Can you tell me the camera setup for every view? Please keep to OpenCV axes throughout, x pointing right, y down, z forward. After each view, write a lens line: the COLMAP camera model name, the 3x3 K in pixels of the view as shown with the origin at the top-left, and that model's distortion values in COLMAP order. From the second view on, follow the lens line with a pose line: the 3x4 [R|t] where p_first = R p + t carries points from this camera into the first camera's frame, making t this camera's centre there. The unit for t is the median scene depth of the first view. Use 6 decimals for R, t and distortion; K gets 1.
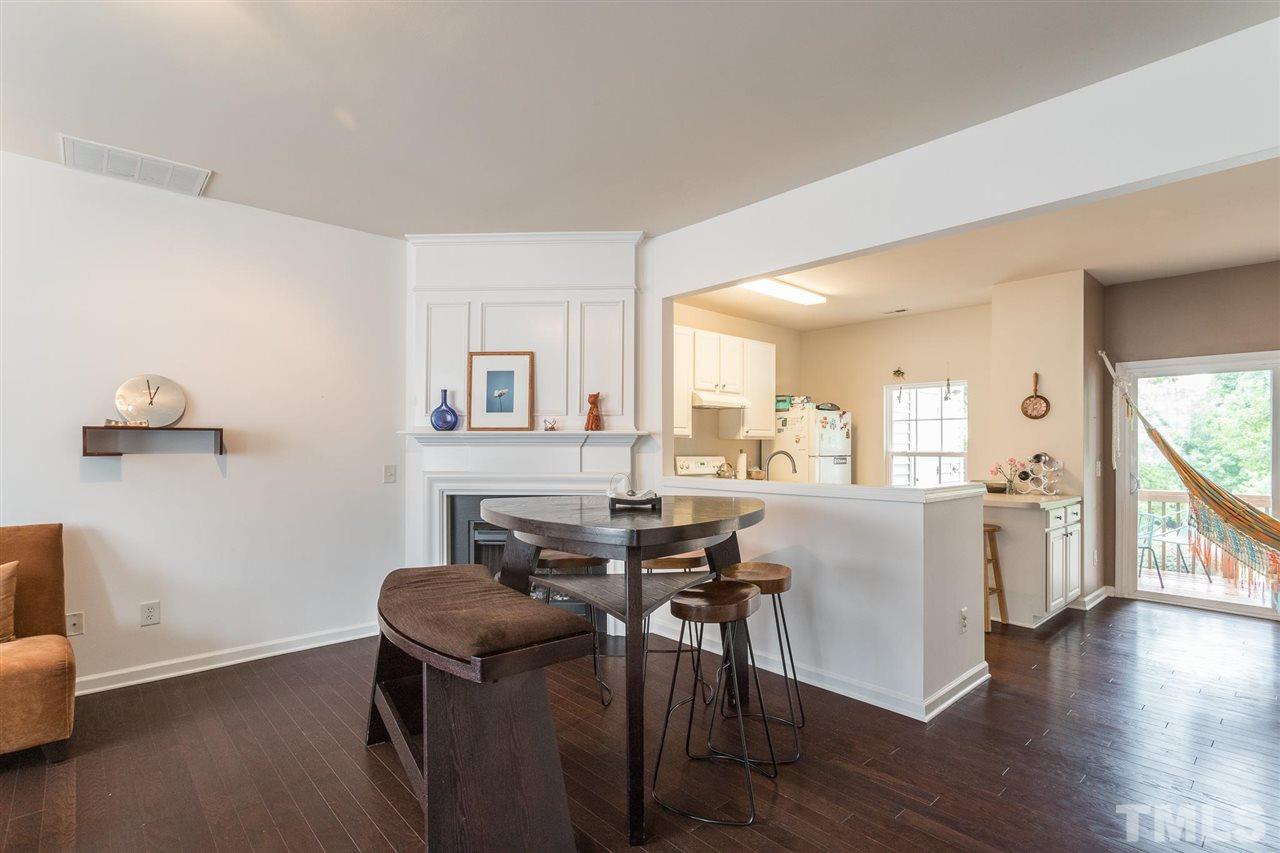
lens RADIAL K [[612.8, 0, 645.8], [0, 612.8, 445.8], [0, 0, 1]] dist [-0.000348, 0.002429]
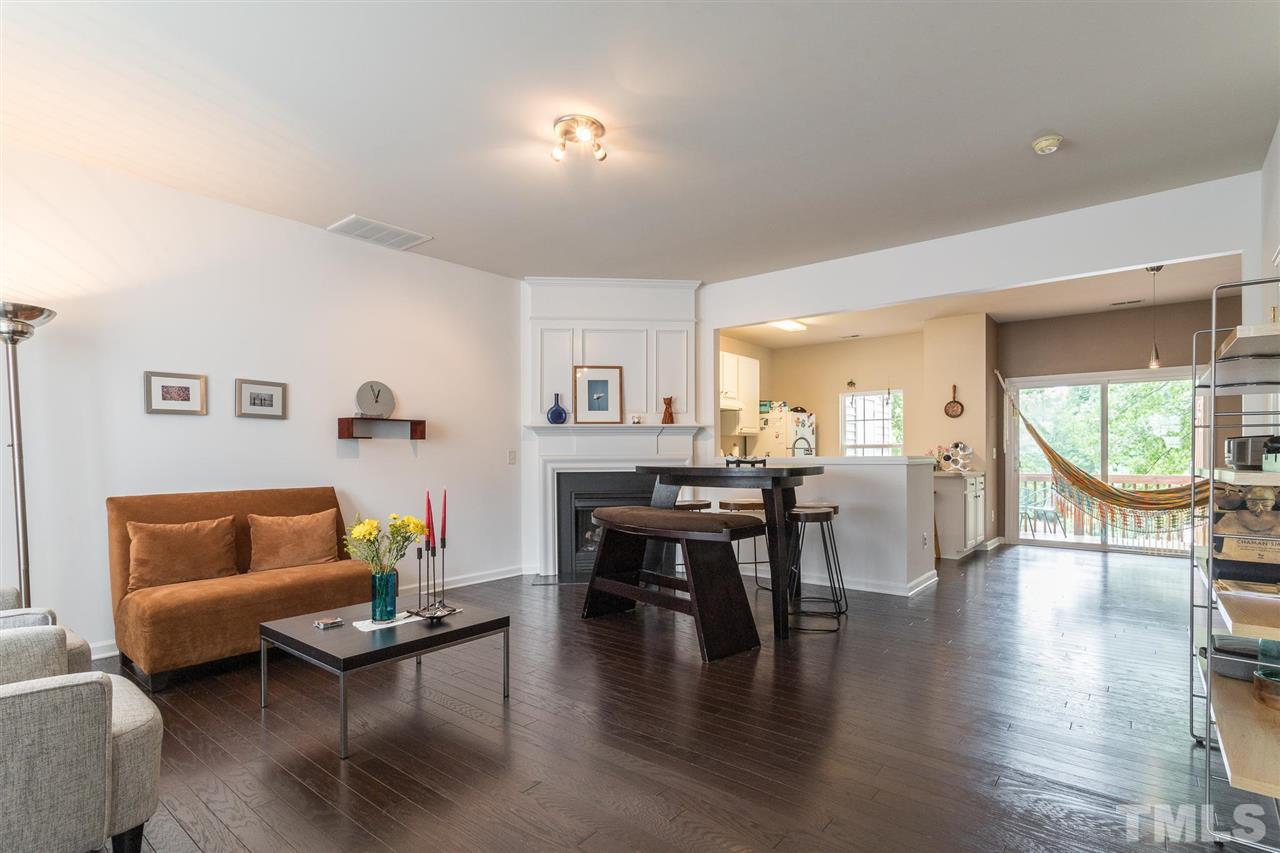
lens RADIAL K [[612.8, 0, 652.2], [0, 612.8, 460.5], [0, 0, 1]] dist [-0.000348, 0.002429]
pose [[0.989392, -0.009158, 0.144979, -0.262278], [0.007595, 0.999907, 0.011334, 0.034296], [-0.145070, -0.010113, 0.989370, -0.299911]]
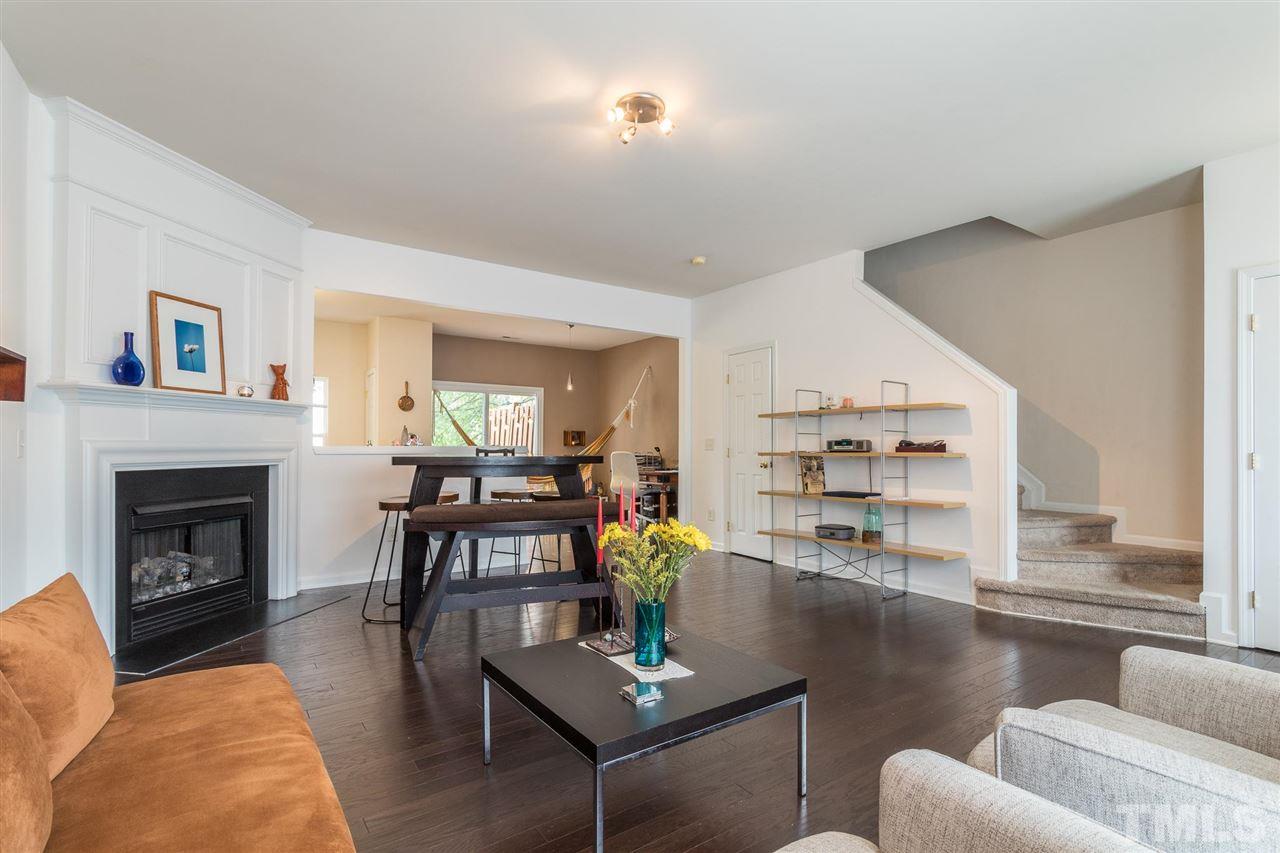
lens RADIAL K [[612.8, 0, 628.9], [0, 612.8, 438.5], [0, 0, 1]] dist [-0.000348, 0.002429]
pose [[0.166714, 0.010072, 0.985954, -0.807610], [-0.004391, 0.999945, -0.009472, 0.037135], [-0.985995, -0.002750, 0.166750, 0.209873]]
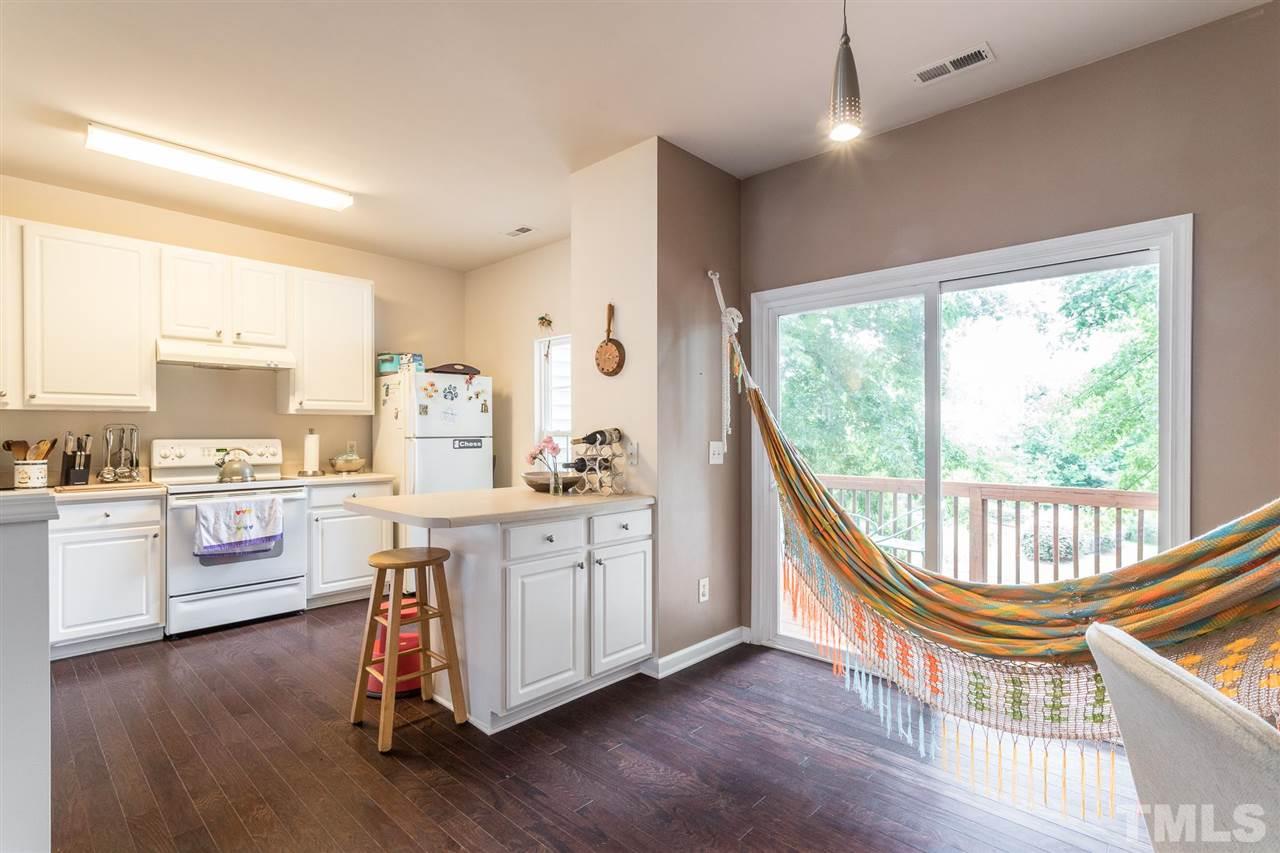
lens RADIAL K [[612.8, 0, 643.3], [0, 612.8, 432.6], [0, 0, 1]] dist [-0.000348, 0.002429]
pose [[0.998018, -0.007683, 0.062462, 0.658961], [0.007430, 0.999963, 0.004275, 0.013254], [-0.062493, -0.003803, 0.998038, 0.372511]]
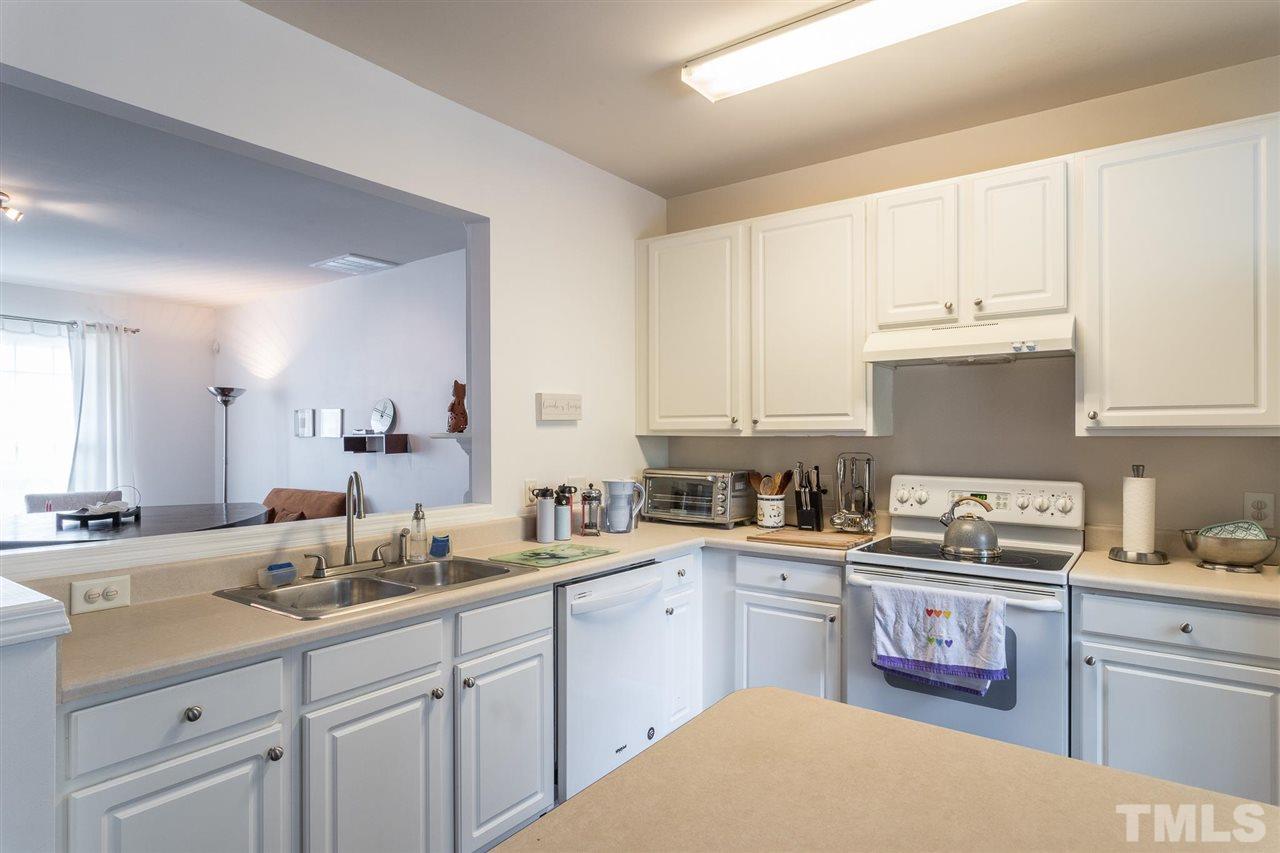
lens RADIAL K [[701.9, 0, 641.5], [0, 701.9, 431.1], [0, 0, 1]] dist [-0.004837, 0.006311]
pose [[0.185881, -0.006136, -0.982553, 0.662399], [0.004607, 0.999975, -0.005374, -0.017233], [0.982562, -0.003527, 0.185904, 0.873842]]
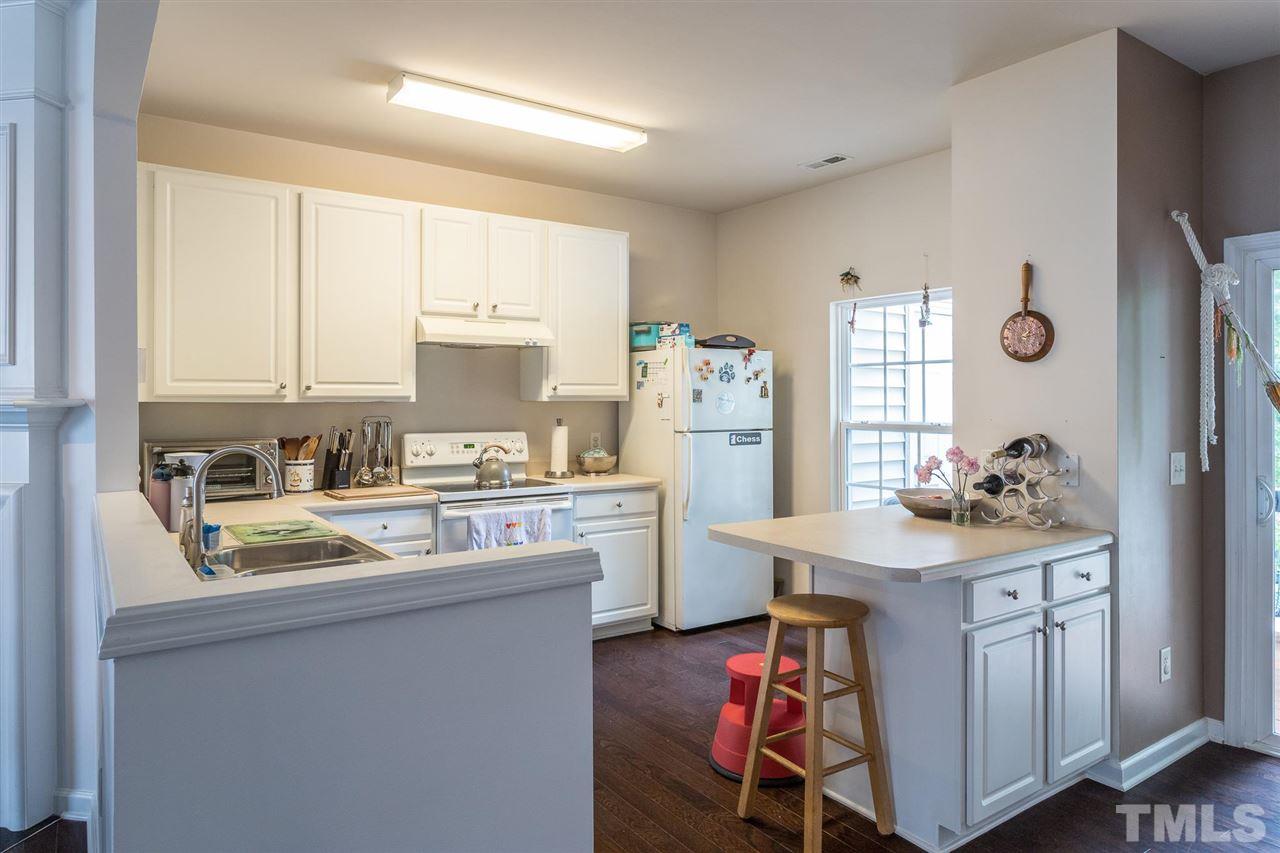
lens RADIAL K [[802.5, 0, 642.2], [0, 802.5, 393.8], [0, 0, 1]] dist [-0.015906, 0.007023]
pose [[0.989910, -0.004785, -0.141614, 0.451965], [0.004291, 0.999984, -0.003791, -0.019262], [0.141630, 0.003145, 0.989915, 0.372630]]
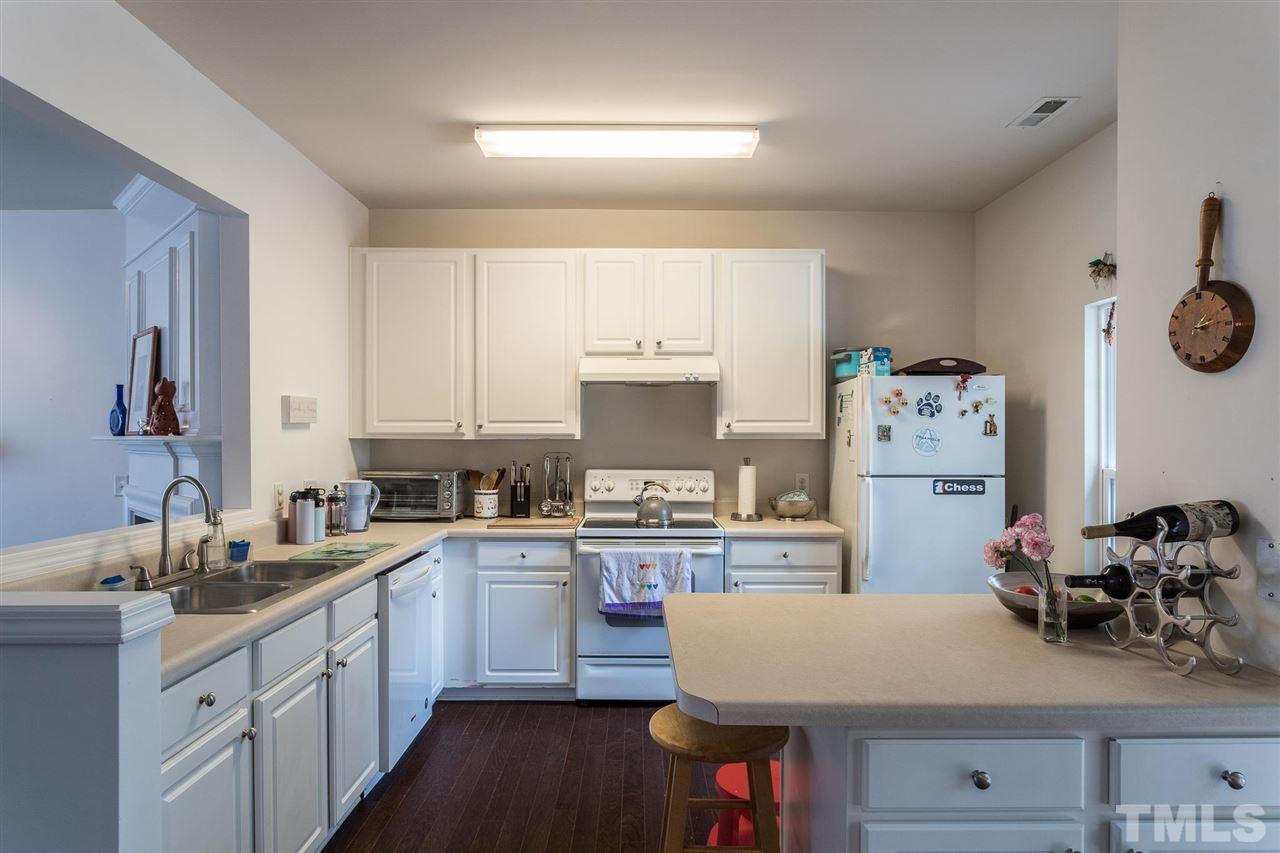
lens RADIAL K [[736.5, 0, 637.2], [0, 736.5, 438.2], [0, 0, 1]] dist [-0.013005, 0.005002]
pose [[0.731064, -0.001089, -0.682308, 0.701714], [0.003541, 0.999991, 0.002199, -0.017791], [0.682299, -0.004023, 0.731062, 0.628071]]
